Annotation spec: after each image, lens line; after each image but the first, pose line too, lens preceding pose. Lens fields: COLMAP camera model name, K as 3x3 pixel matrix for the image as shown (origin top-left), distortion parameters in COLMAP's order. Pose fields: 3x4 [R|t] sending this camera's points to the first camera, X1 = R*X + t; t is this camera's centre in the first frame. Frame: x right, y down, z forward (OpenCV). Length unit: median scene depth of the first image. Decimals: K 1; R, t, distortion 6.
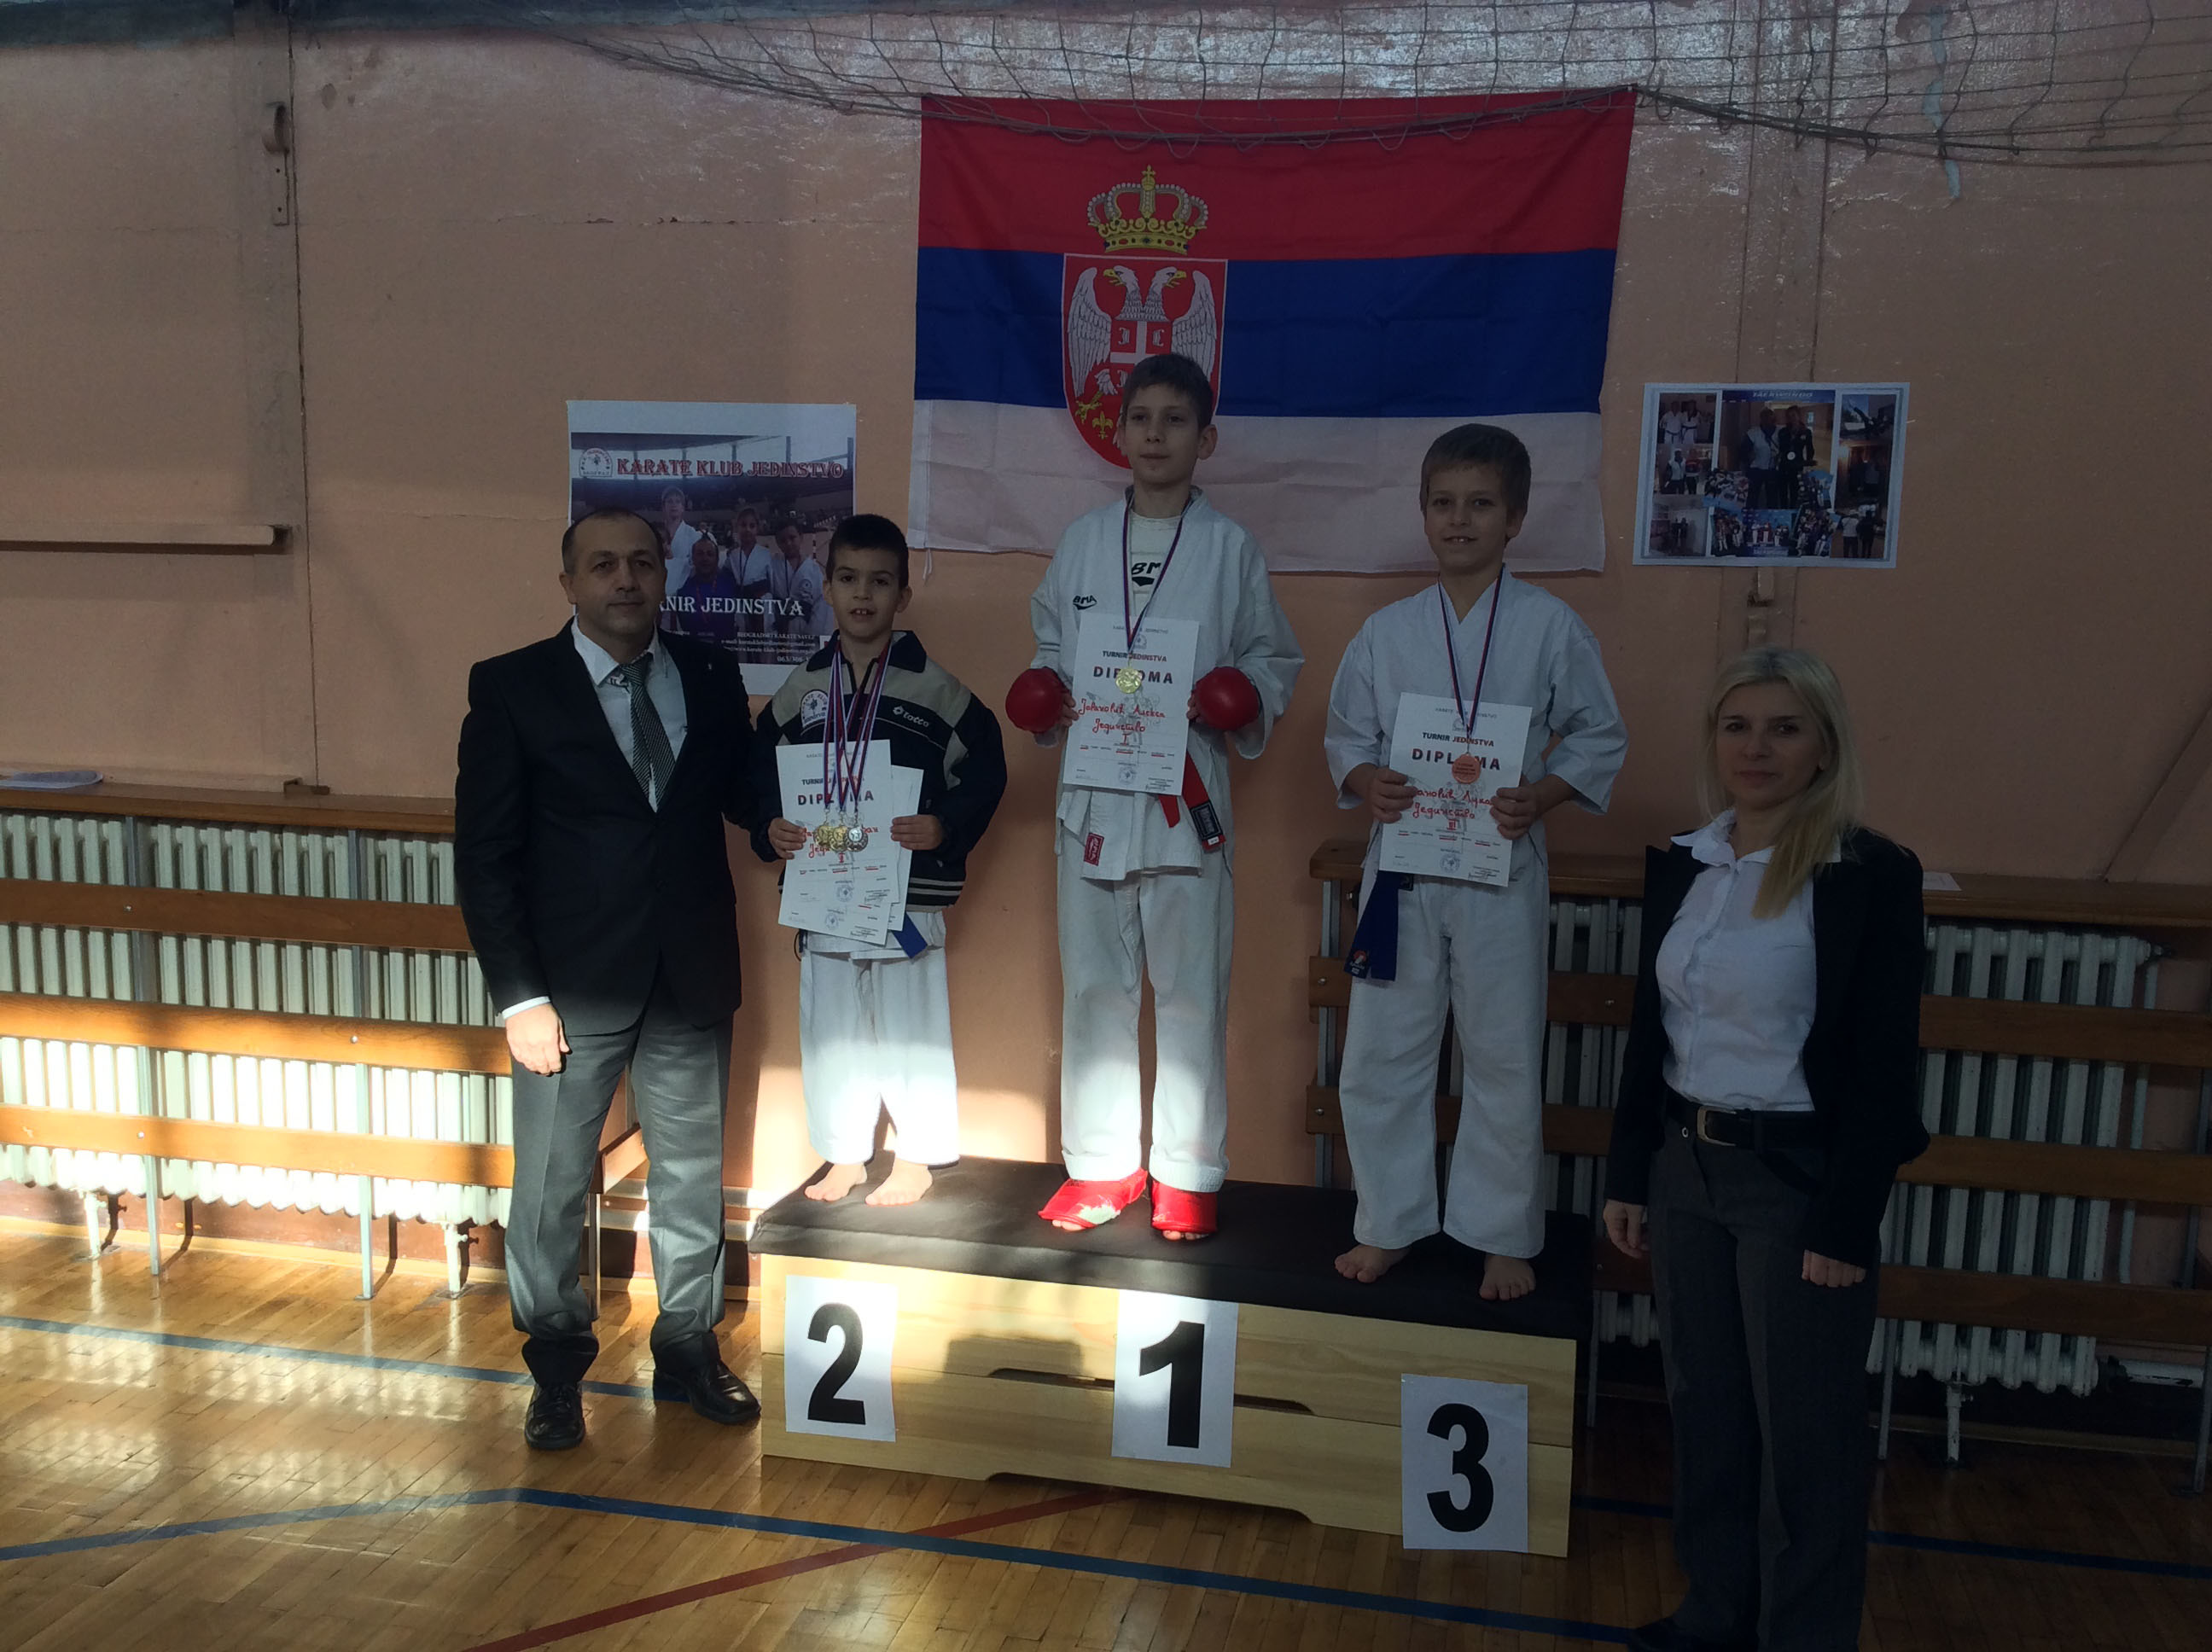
lens RADIAL K [[2032.0, 0, 1113.3], [0, 2032.0, 841.5], [0, 0, 1]] dist [0.129195, -0.249876]
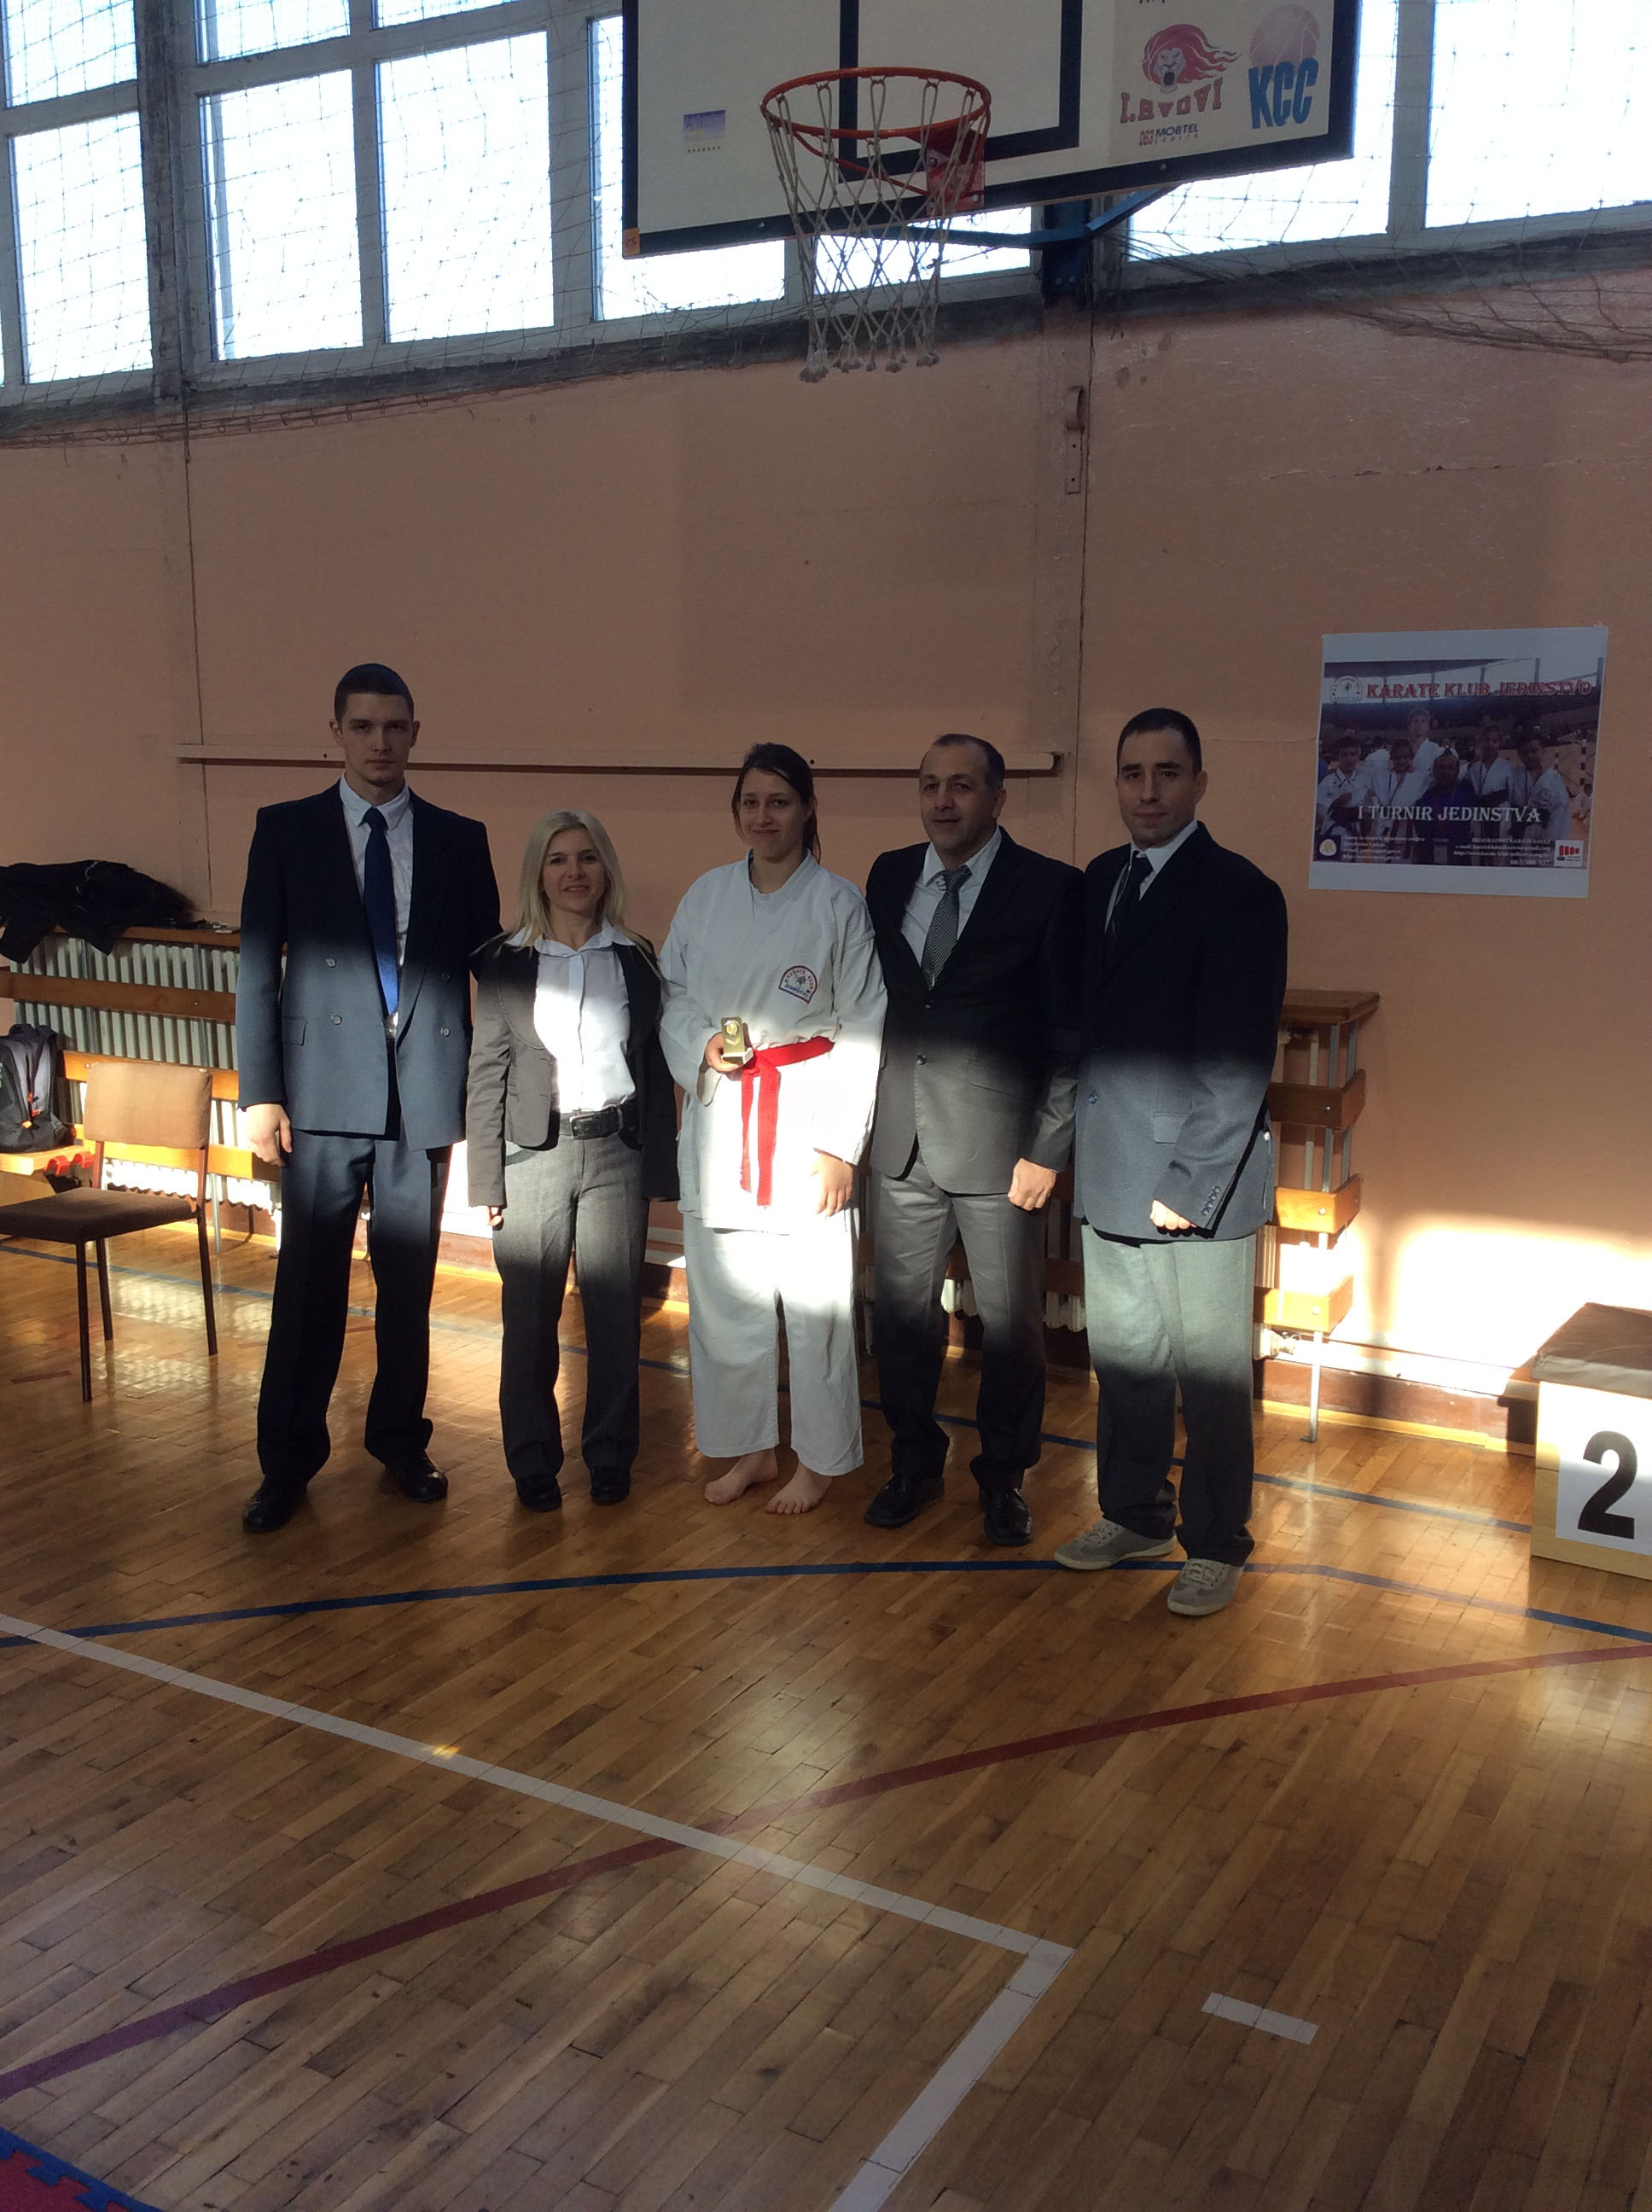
lens RADIAL K [[2049.3, 0, 798.2], [0, 2049.3, 1119.7], [0, 0, 1]] dist [0.122266, -0.230034]
pose [[0.953663, 0.038264, -0.298433, -0.212818], [-0.029349, 0.998981, 0.034298, 0.025028], [0.299441, -0.023950, 0.953814, -0.206817]]
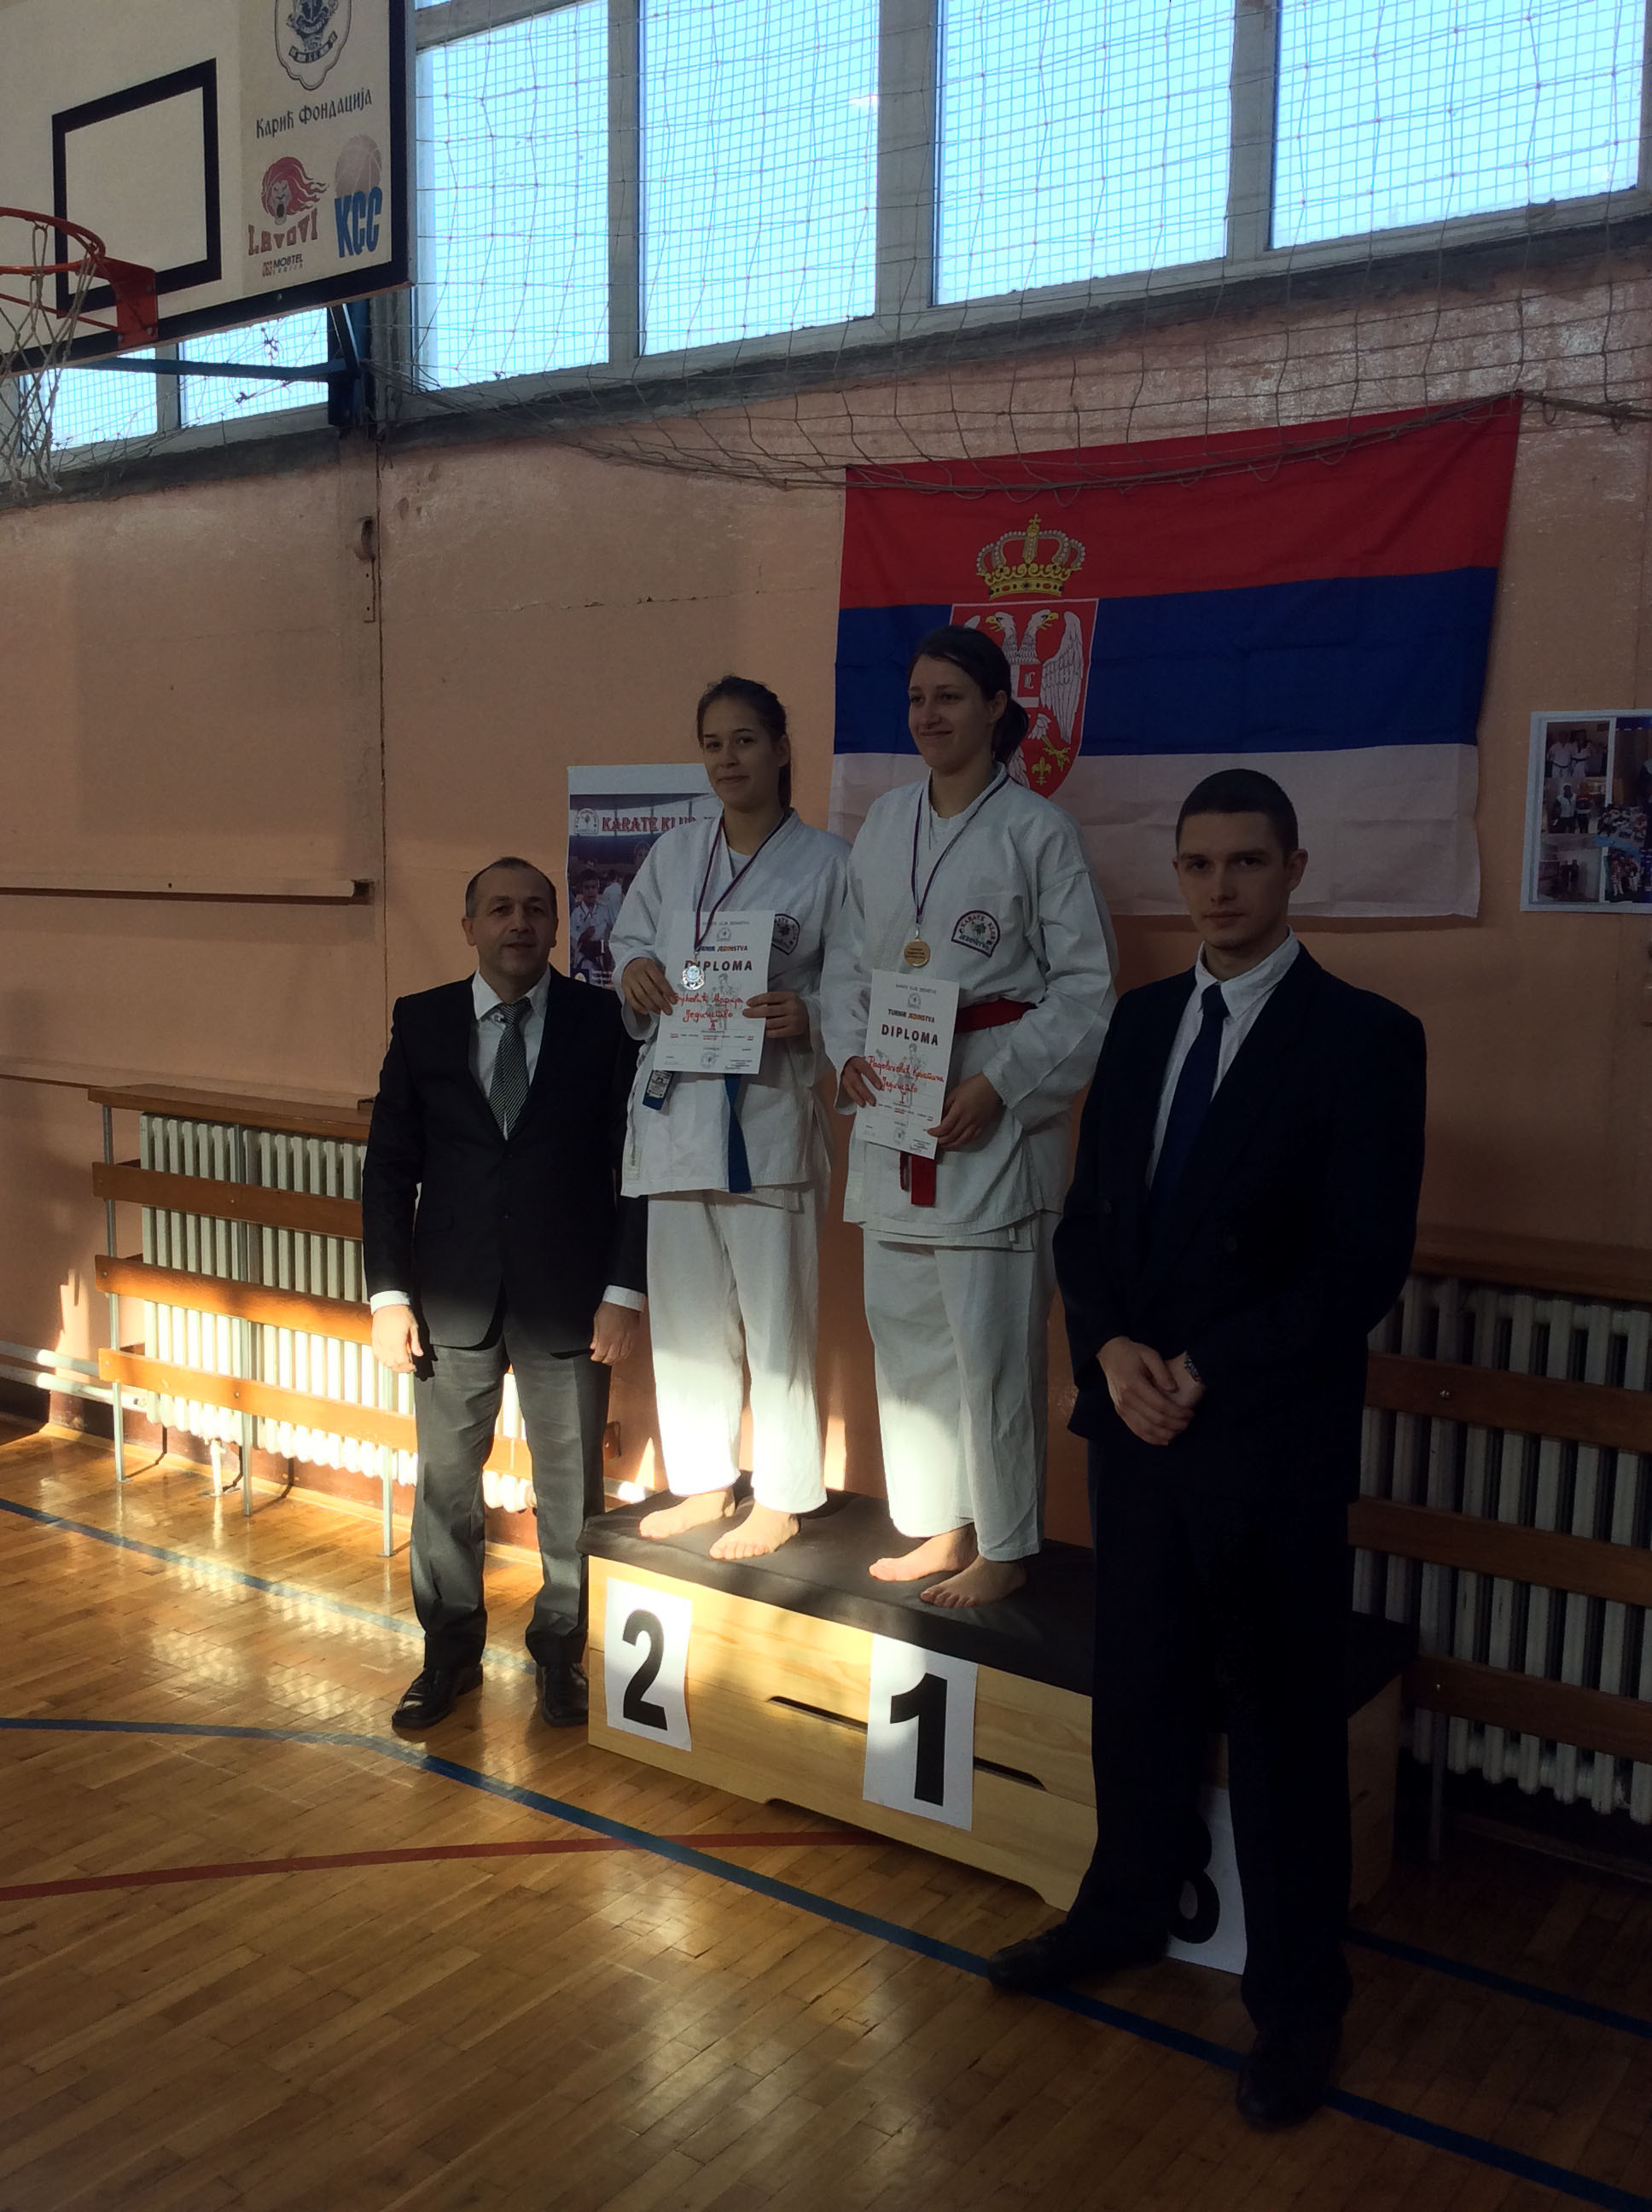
lens RADIAL K [[2032.0, 0, 799.9], [0, 2032.0, 1111.2], [0, 0, 1]] dist [0.129195, -0.249876]
pose [[0.919823, 0.037995, -0.390490, 0.322277], [-0.052151, 0.998308, -0.025710, -0.007143], [0.388853, 0.044013, 0.920248, 0.045939]]
